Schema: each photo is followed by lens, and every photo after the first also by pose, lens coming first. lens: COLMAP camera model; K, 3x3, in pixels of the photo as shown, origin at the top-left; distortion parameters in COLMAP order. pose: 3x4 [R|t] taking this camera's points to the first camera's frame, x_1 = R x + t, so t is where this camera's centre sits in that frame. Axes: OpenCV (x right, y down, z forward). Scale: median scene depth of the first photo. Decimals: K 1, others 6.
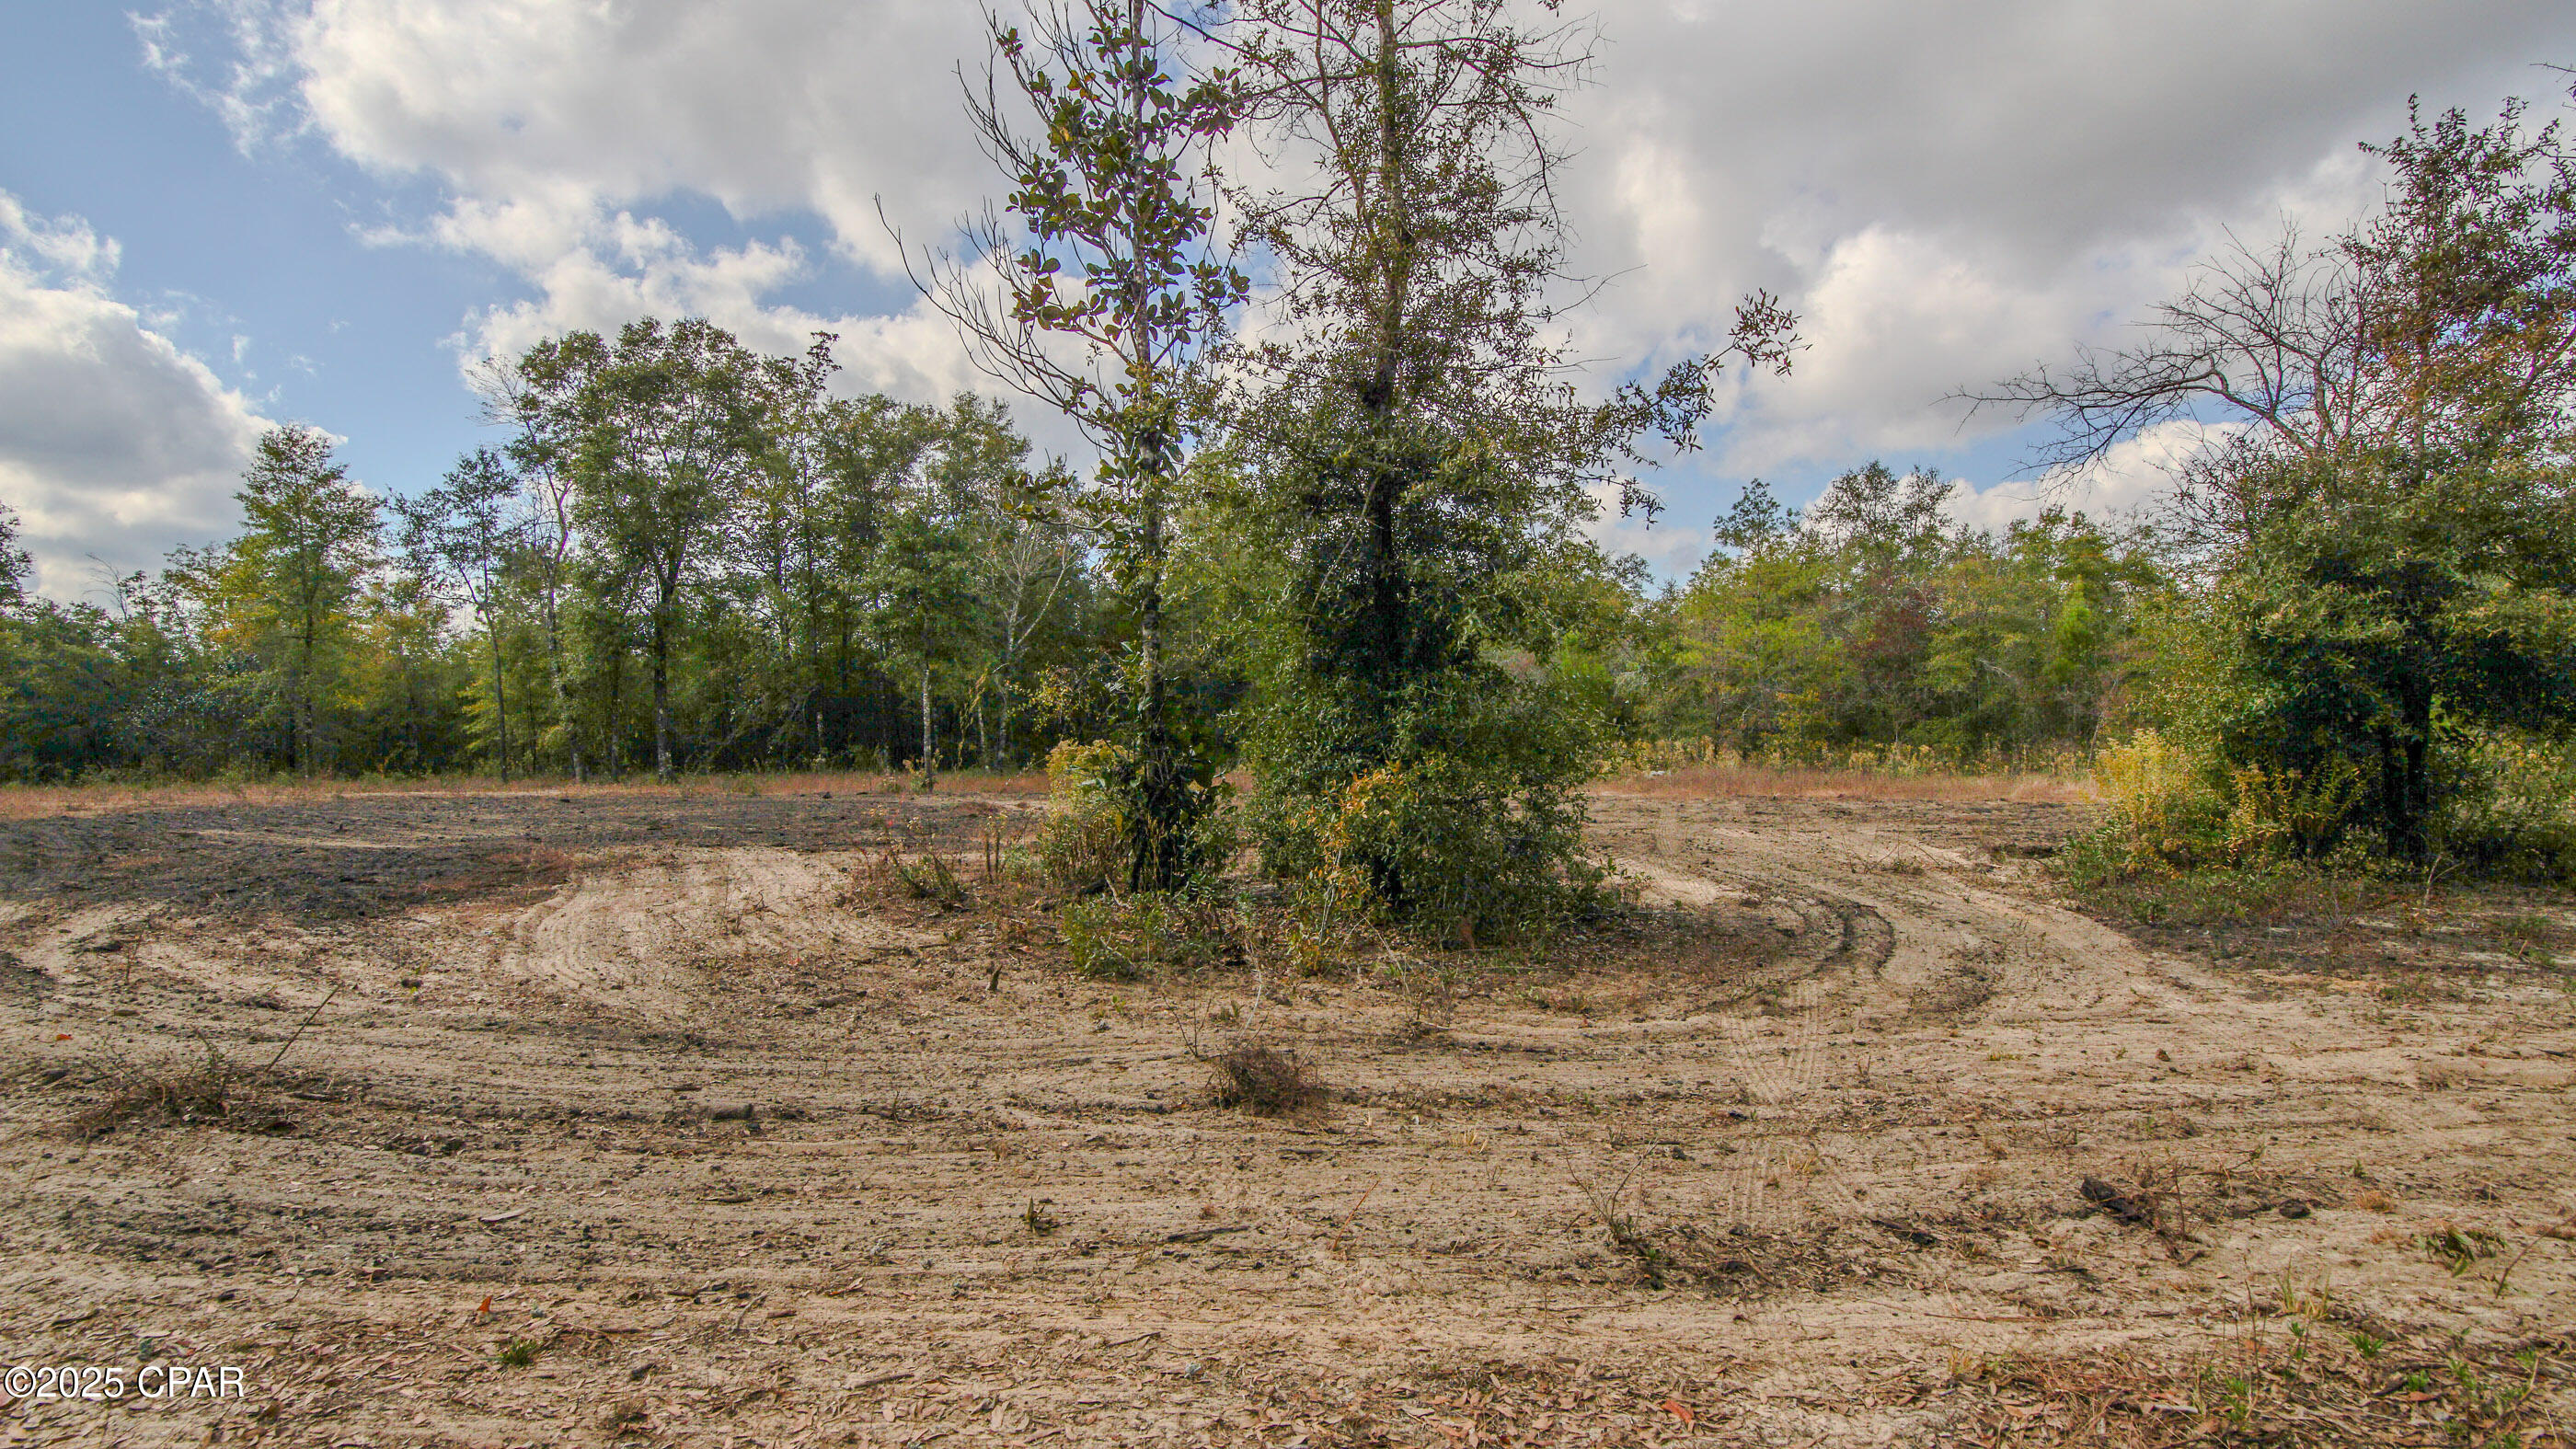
lens RADIAL K [[1156.8, 0, 1275.7], [0, 1156.8, 743.0], [0, 0, 1]] dist [-0.040517, 0.012881]
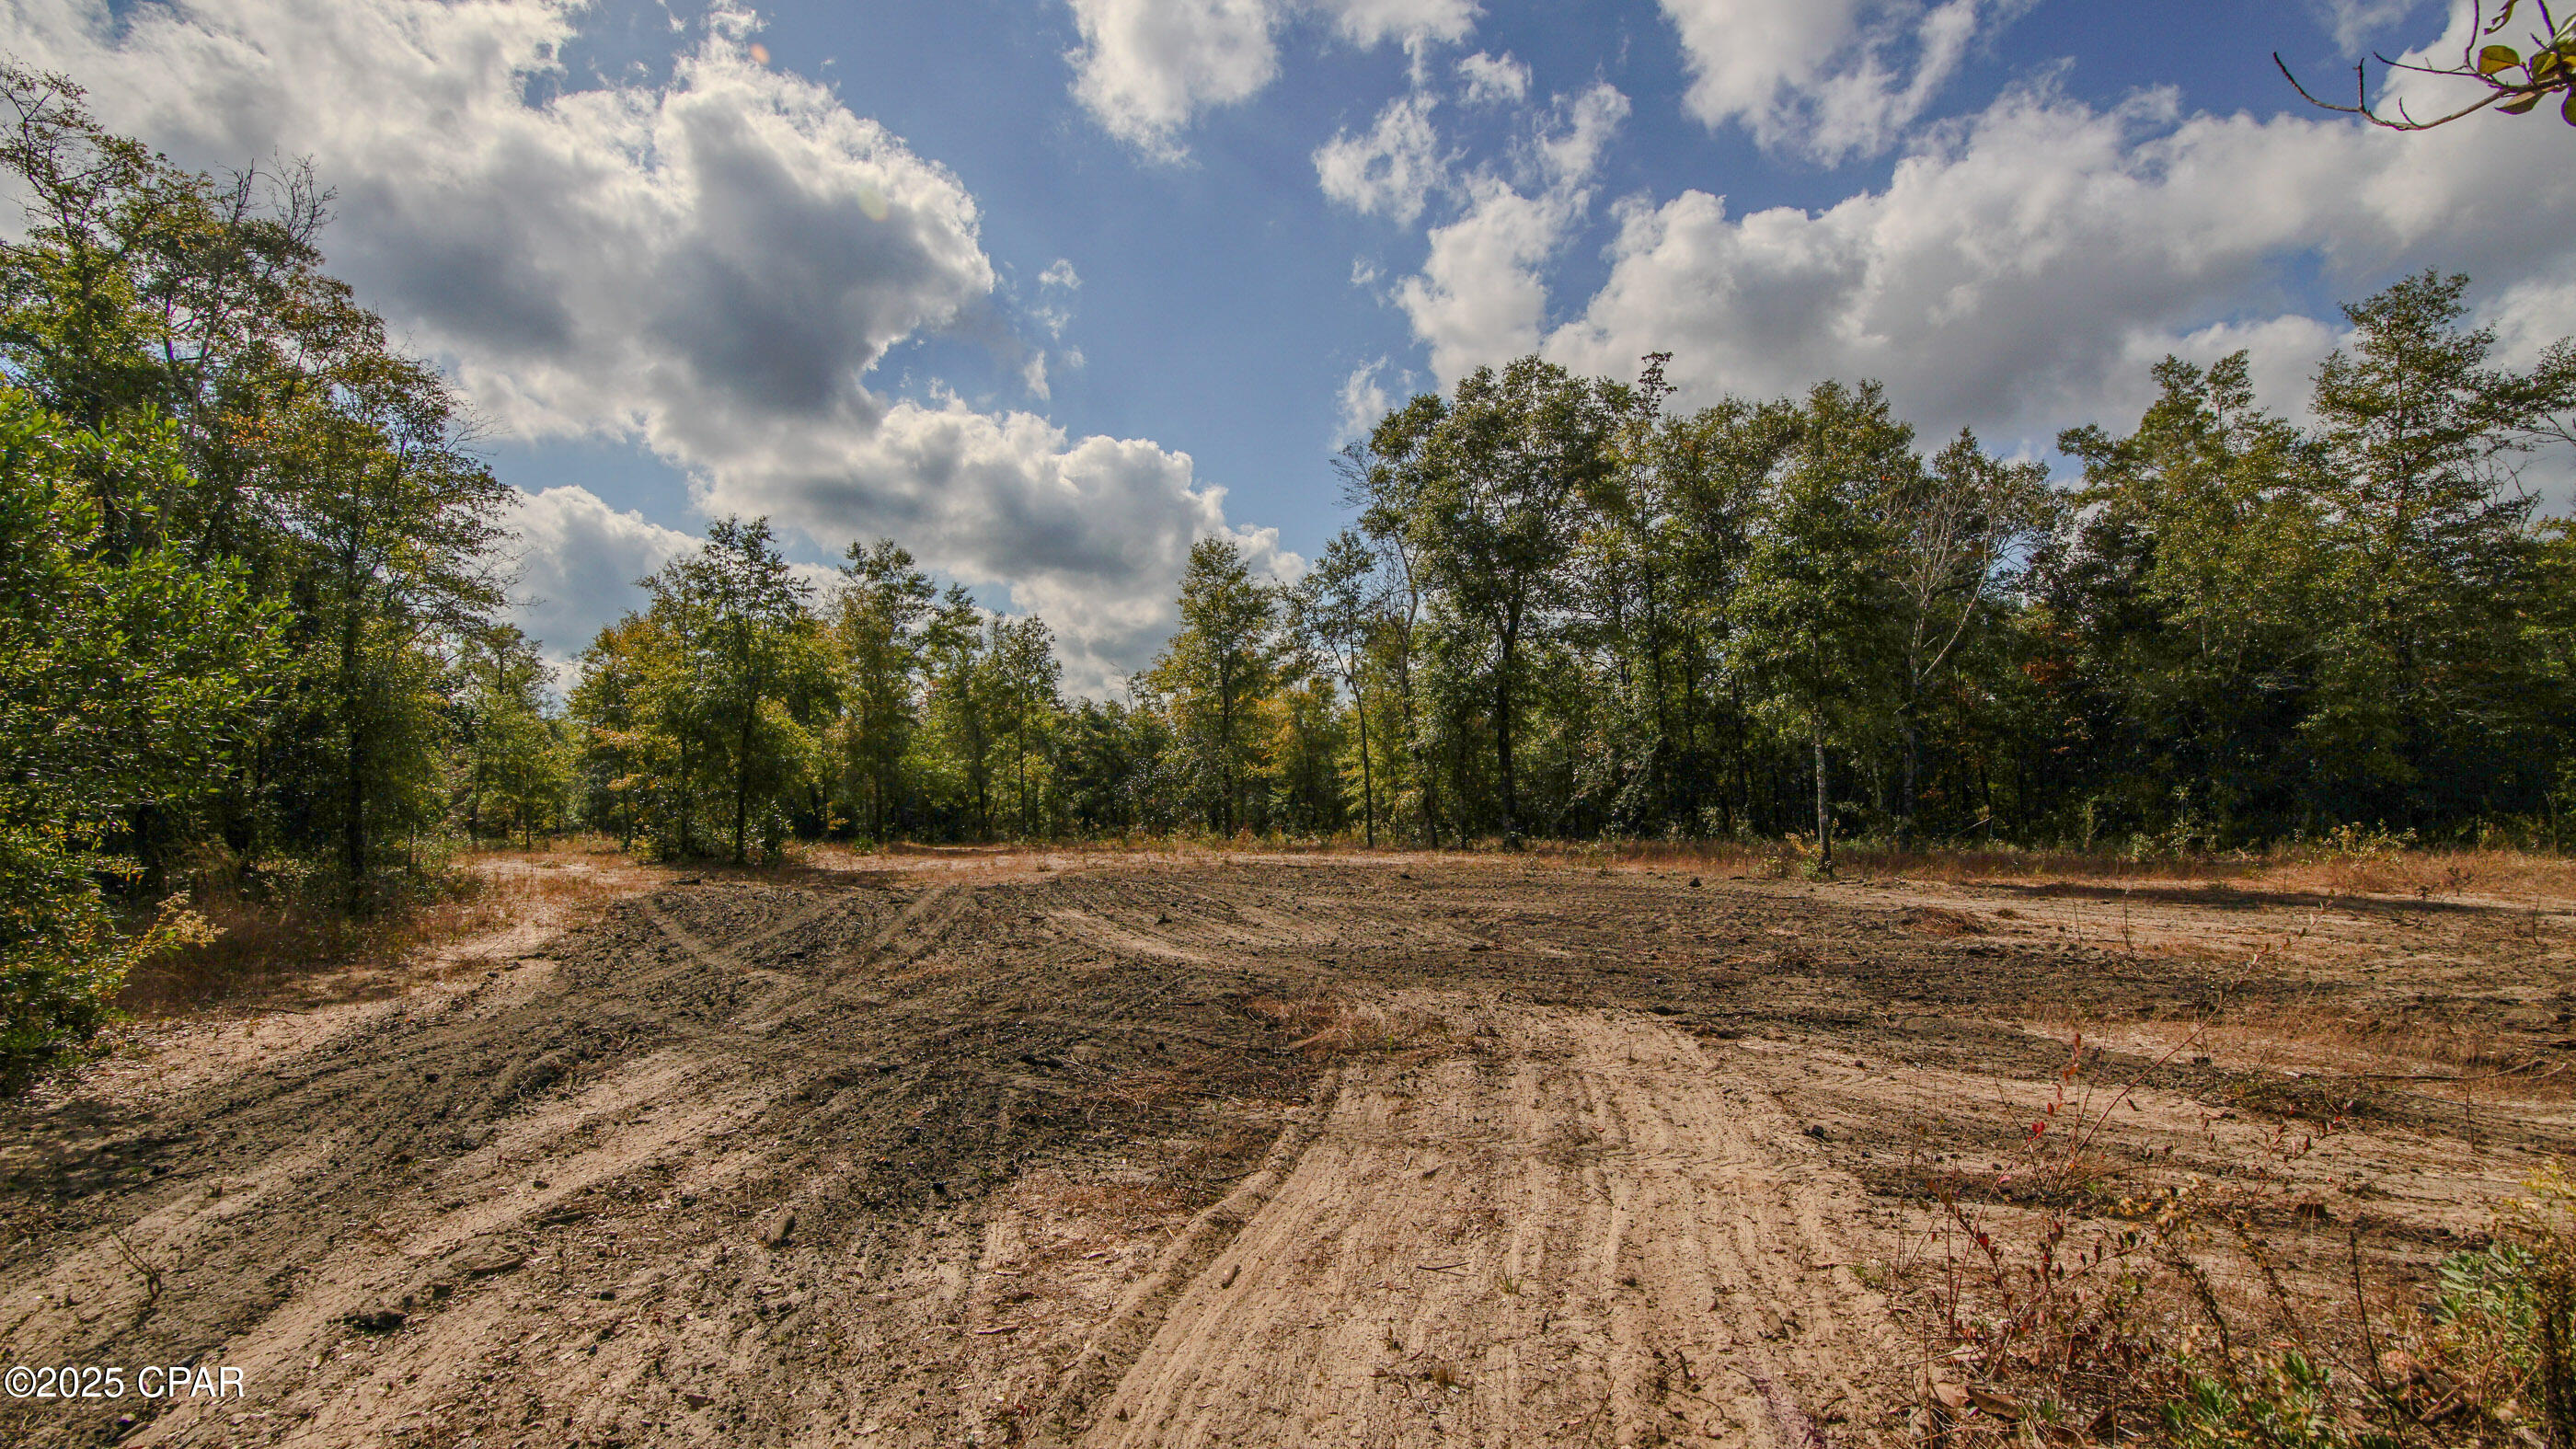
lens RADIAL K [[1156.8, 0, 1275.7], [0, 1156.8, 743.0], [0, 0, 1]] dist [-0.040517, 0.012881]
pose [[0.767367, -0.039584, -0.639985, -0.067132], [0.009870, 0.998704, -0.049938, -0.006715], [0.641132, 0.032004, 0.766763, 0.139450]]
